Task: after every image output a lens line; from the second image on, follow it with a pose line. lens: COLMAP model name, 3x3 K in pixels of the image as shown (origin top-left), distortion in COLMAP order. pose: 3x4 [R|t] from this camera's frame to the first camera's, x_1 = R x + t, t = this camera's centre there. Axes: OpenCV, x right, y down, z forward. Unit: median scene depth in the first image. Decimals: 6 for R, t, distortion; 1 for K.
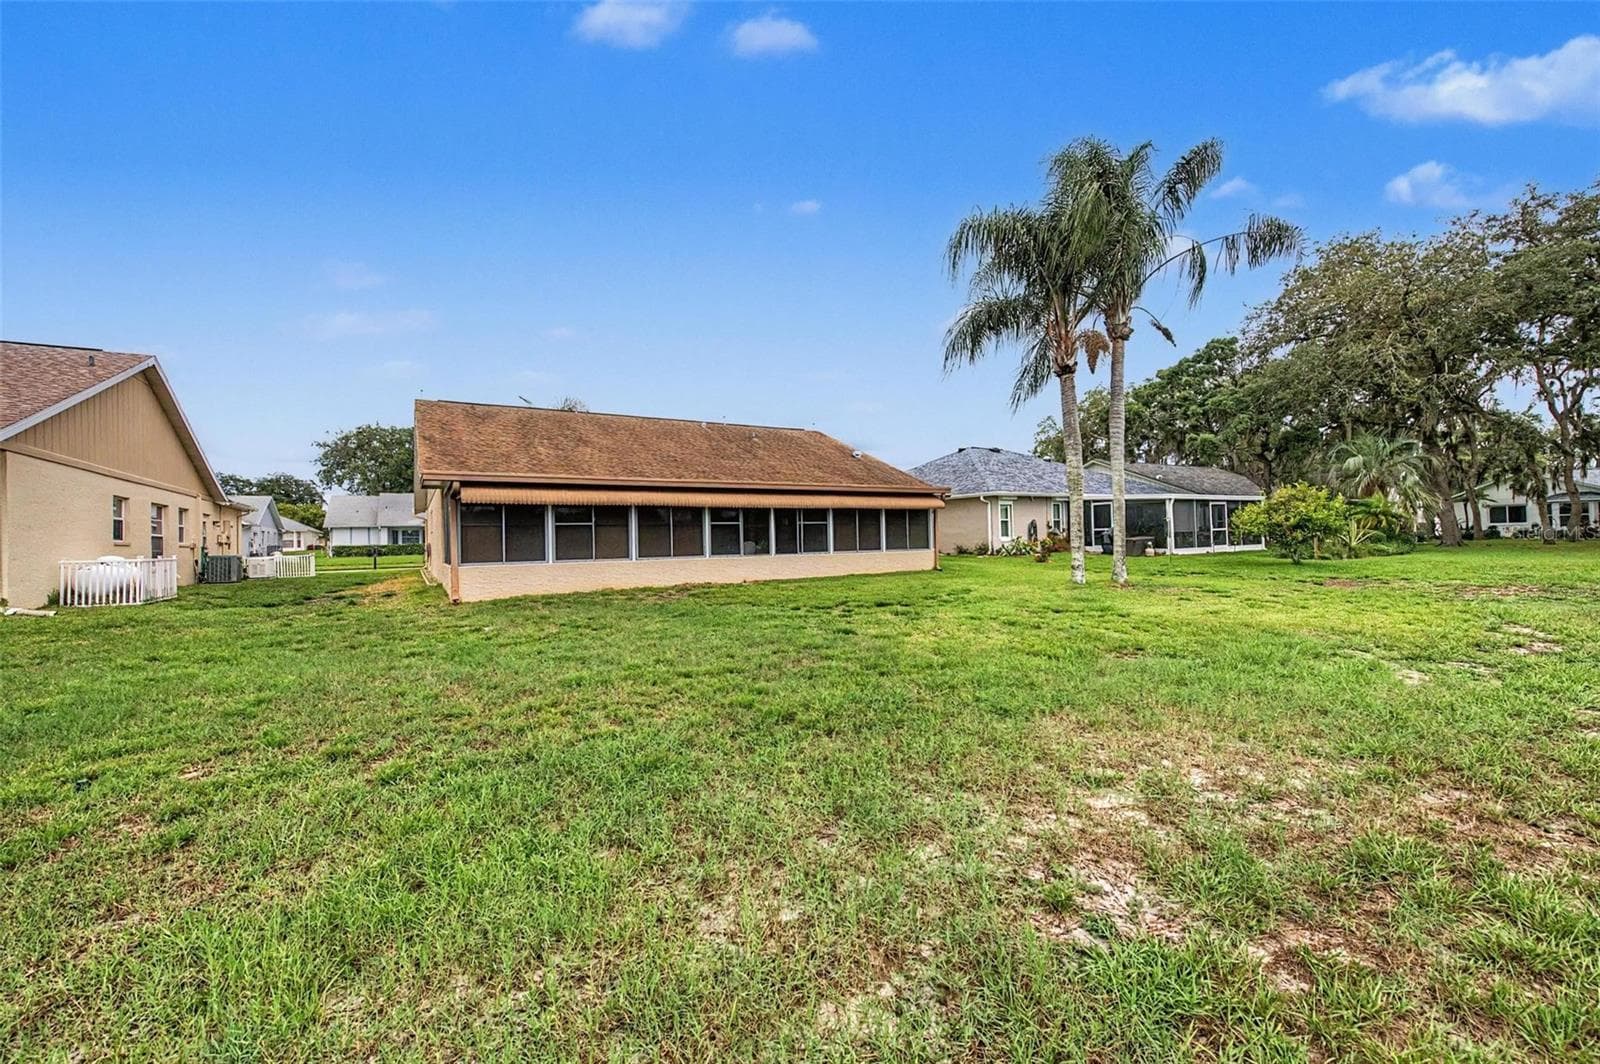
lens RADIAL K [[627.7, 0, 802.7], [0, 627.7, 529.3], [0, 0, 1]] dist [0.000705, -0.000444]
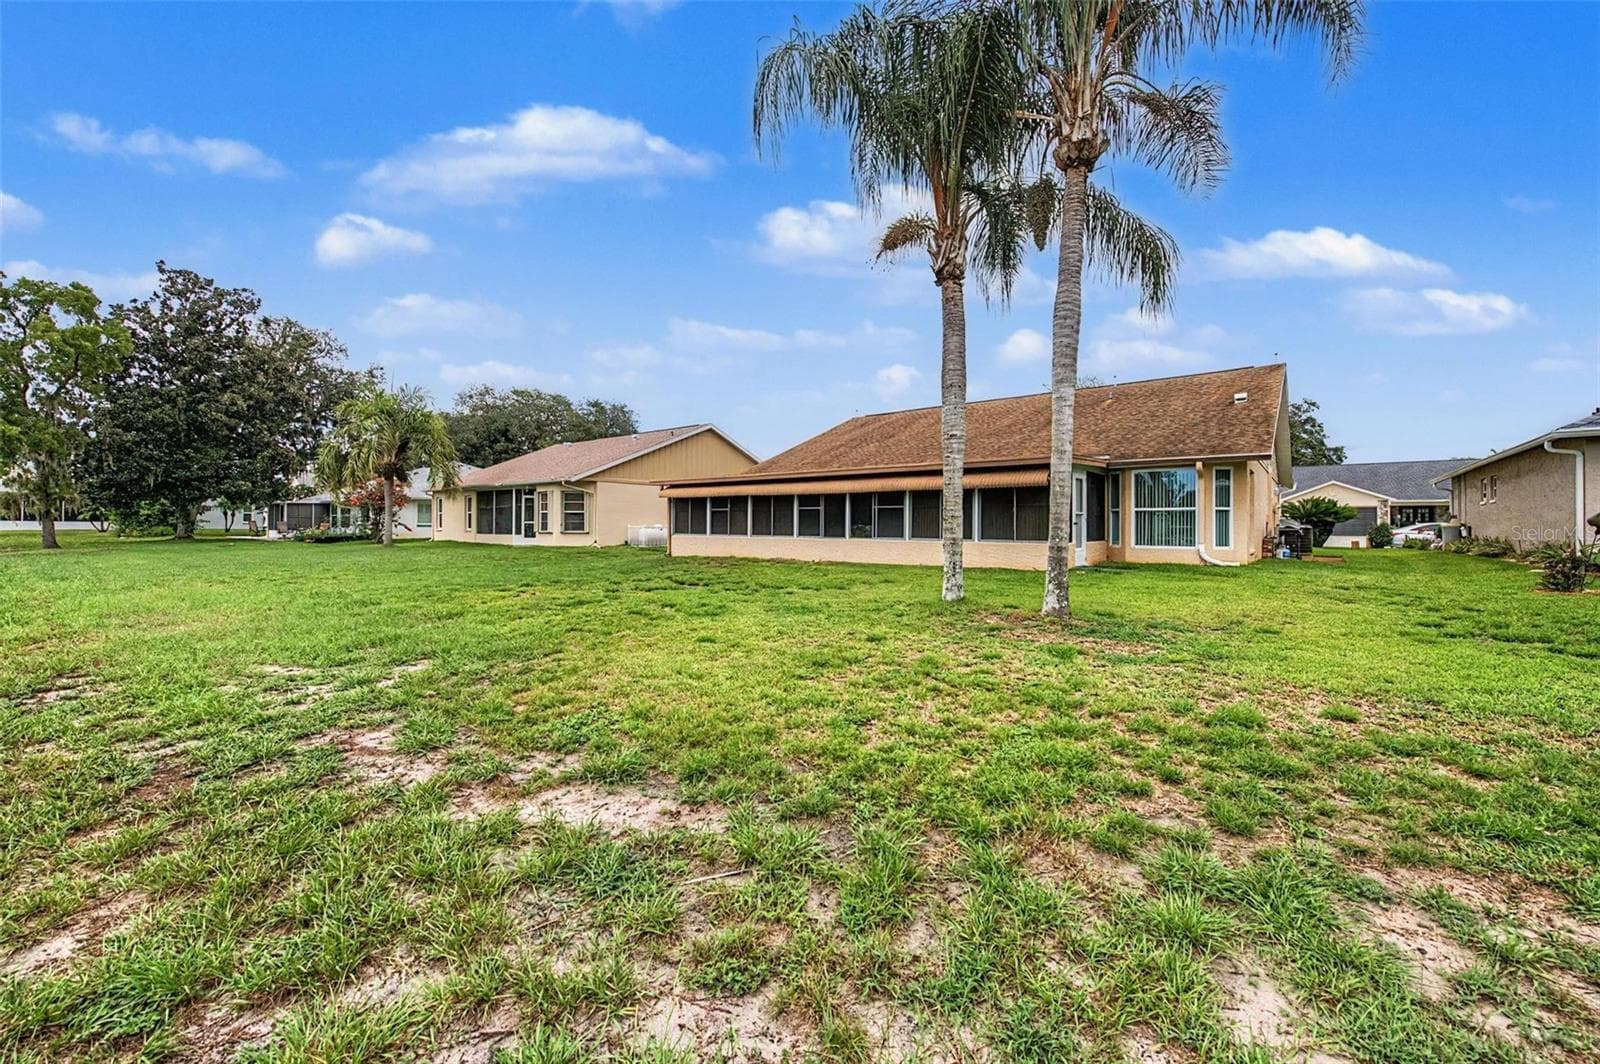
lens RADIAL K [[681.3, 0, 835.8], [0, 681.3, 536.8], [0, 0, 1]] dist [0.000659, -0.000114]
pose [[0.382349, 0.037298, -0.923265, 0.997722], [0.002881, 0.999132, 0.041556, -0.008595], [0.924014, -0.018548, 0.381910, 0.560793]]
